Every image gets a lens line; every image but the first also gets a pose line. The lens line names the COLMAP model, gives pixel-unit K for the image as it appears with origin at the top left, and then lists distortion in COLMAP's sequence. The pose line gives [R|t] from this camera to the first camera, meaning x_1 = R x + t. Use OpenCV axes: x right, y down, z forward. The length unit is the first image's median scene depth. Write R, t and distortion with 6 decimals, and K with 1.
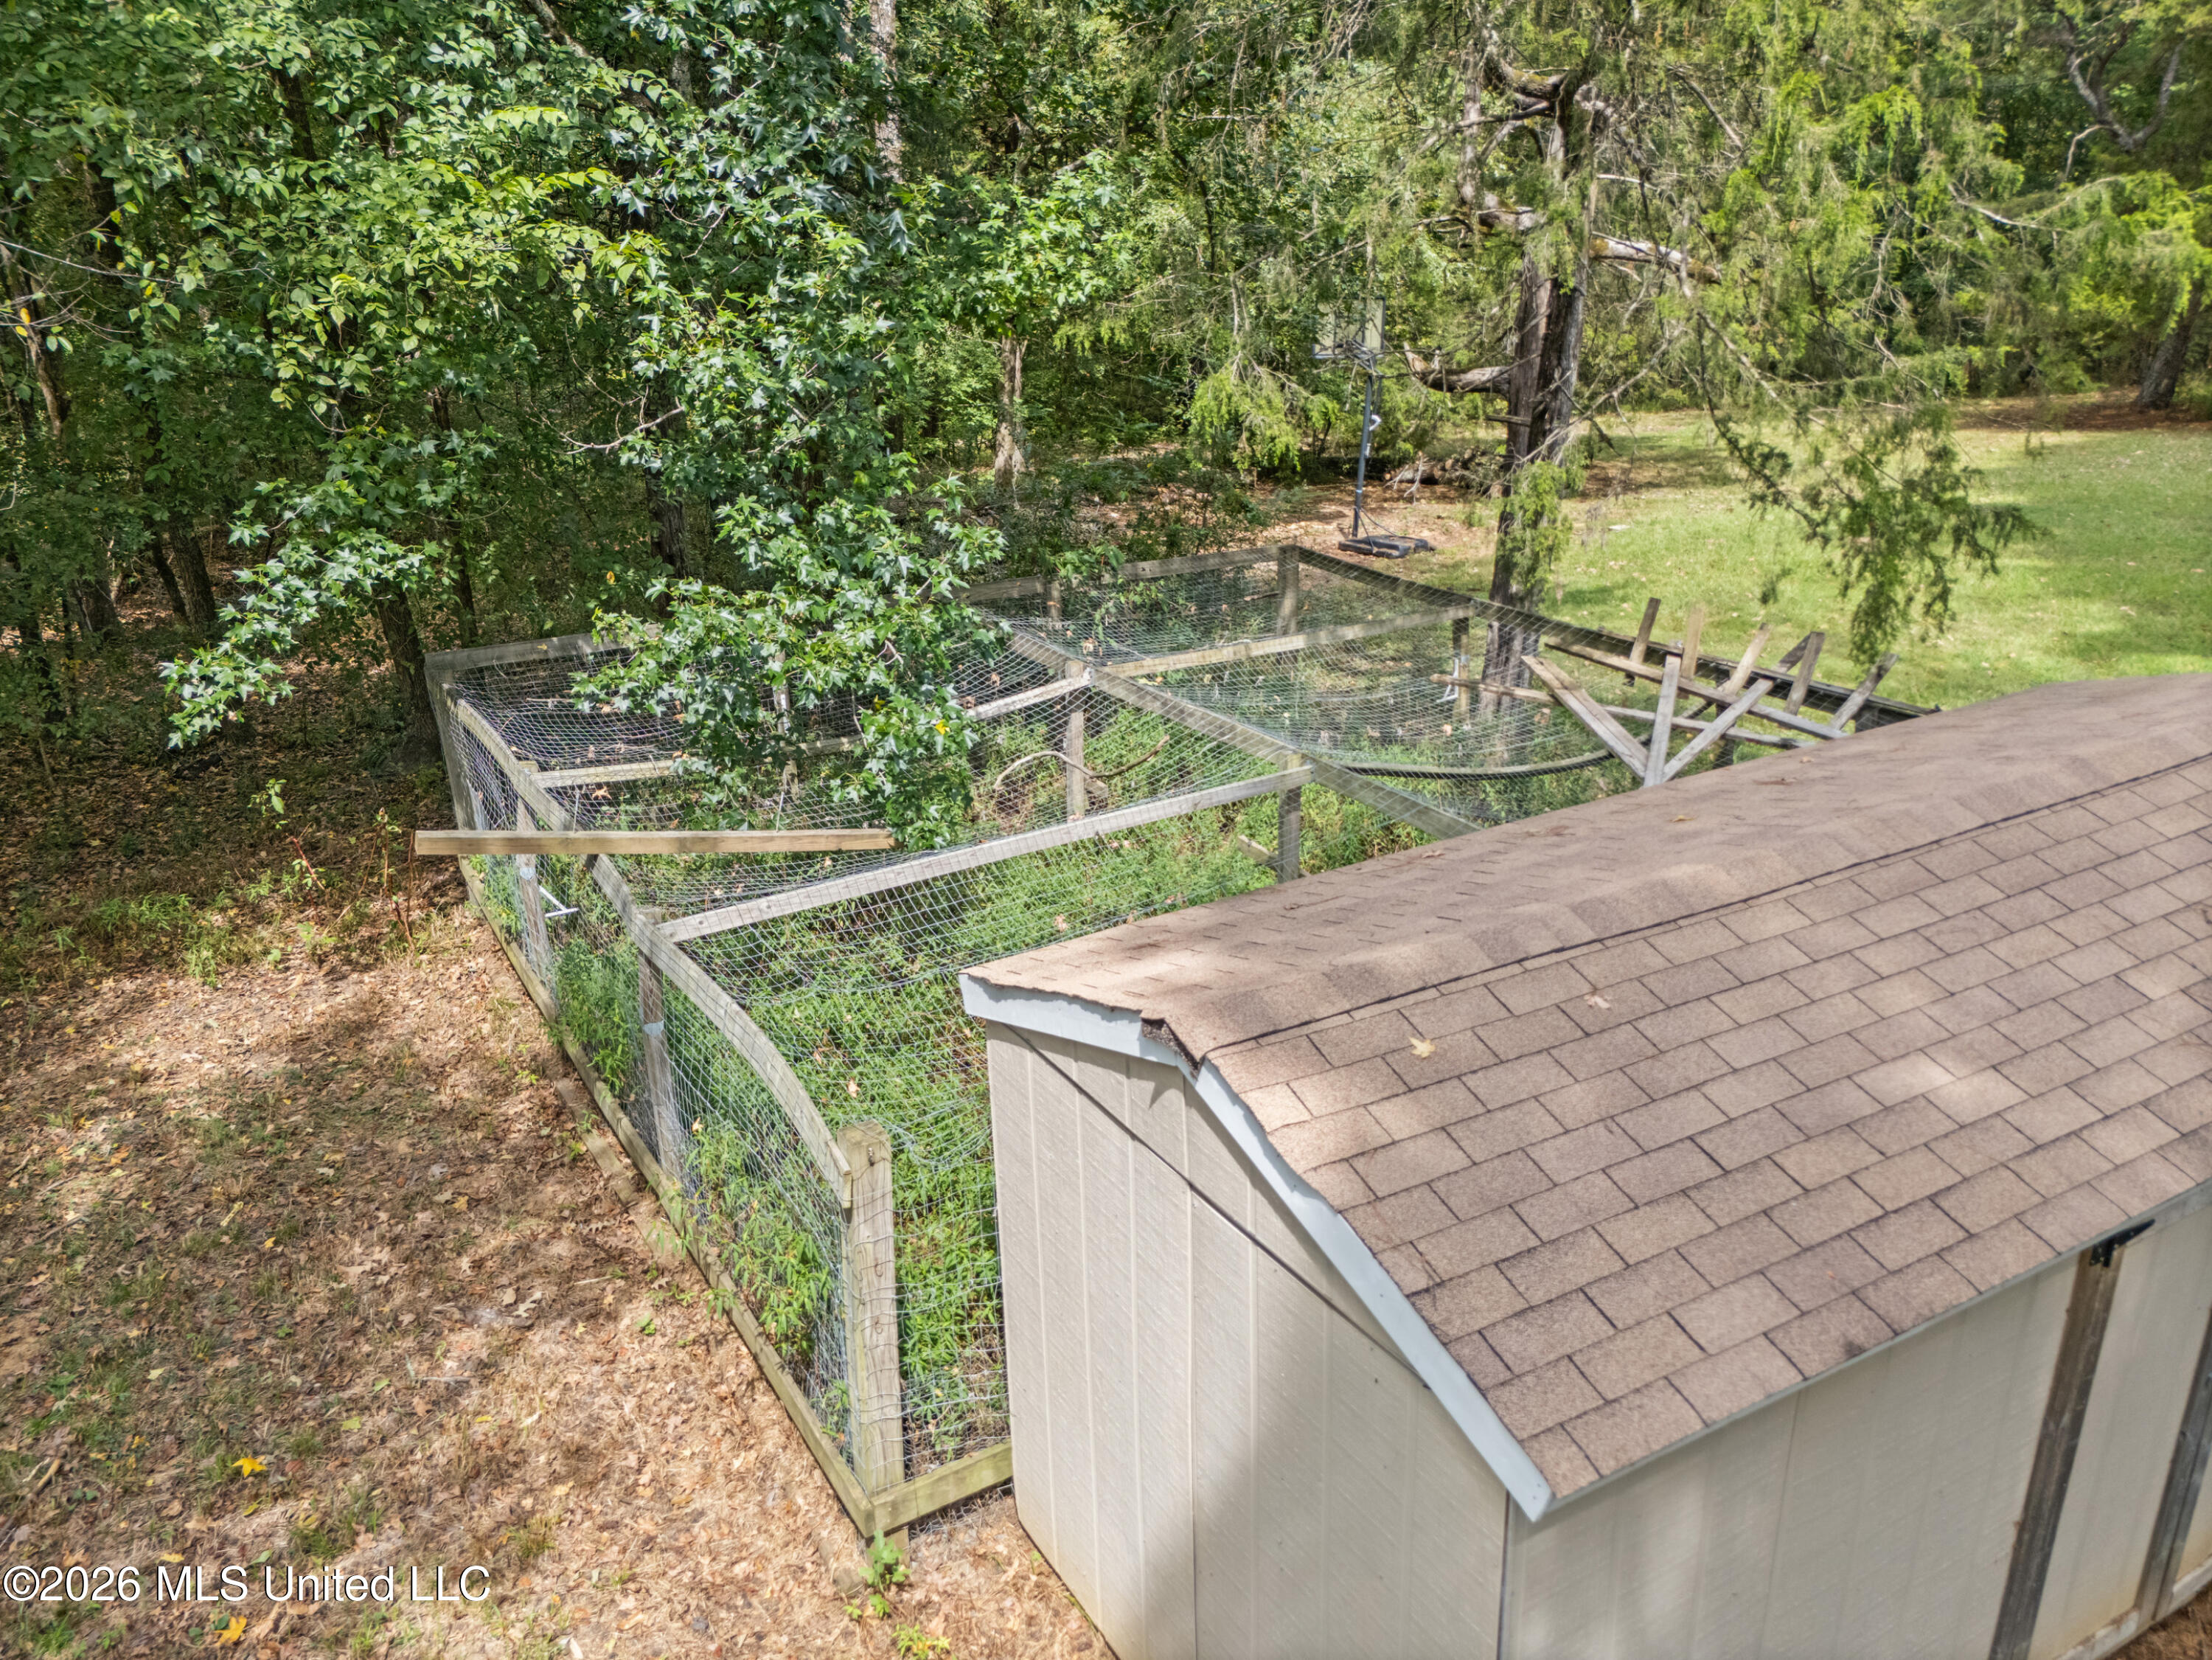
lens RADIAL K [[1635.2, 0, 1106.0], [0, 1635.2, 830.0], [0, 0, 1]] dist [0.091772, -0.168172]
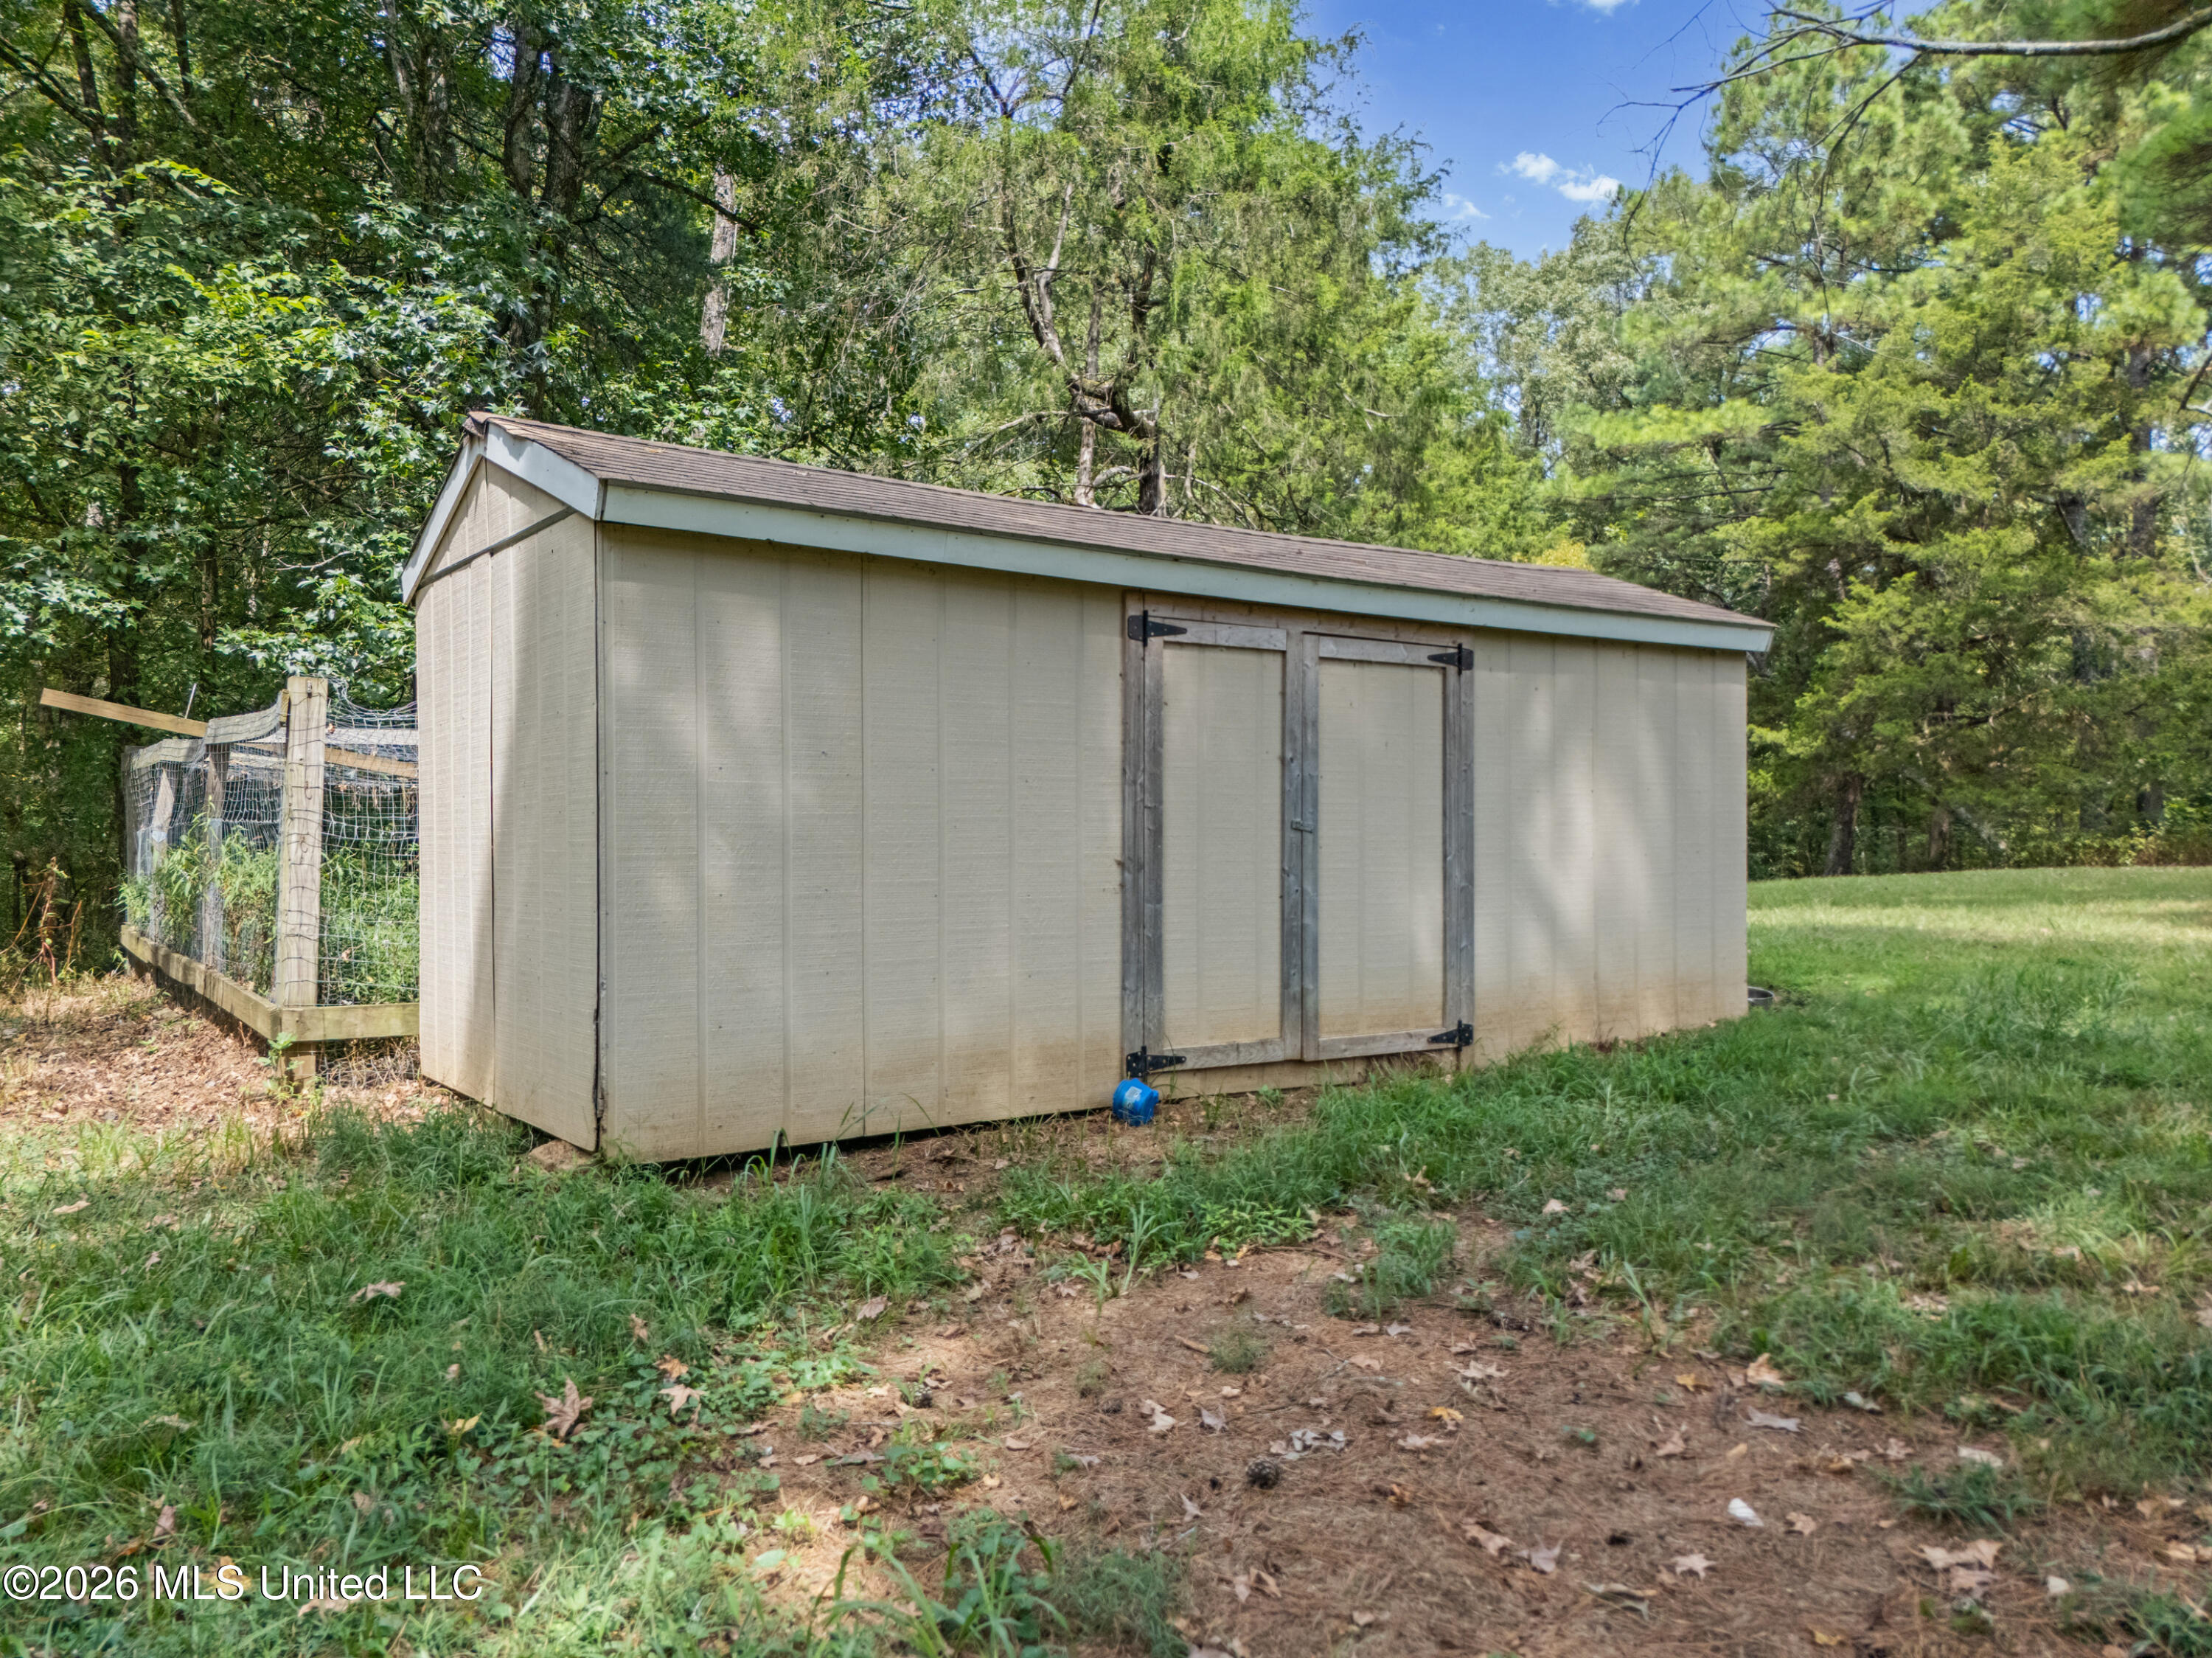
lens RADIAL K [[1635.3, 0, 1106.0], [0, 1635.3, 829.0], [0, 0, 1]] dist [0.091772, -0.168172]
pose [[0.996485, 0.026588, 0.079435, 0.229386], [0.002533, 0.938292, -0.345834, 0.451712], [-0.083729, 0.344820, 0.934927, -0.143432]]
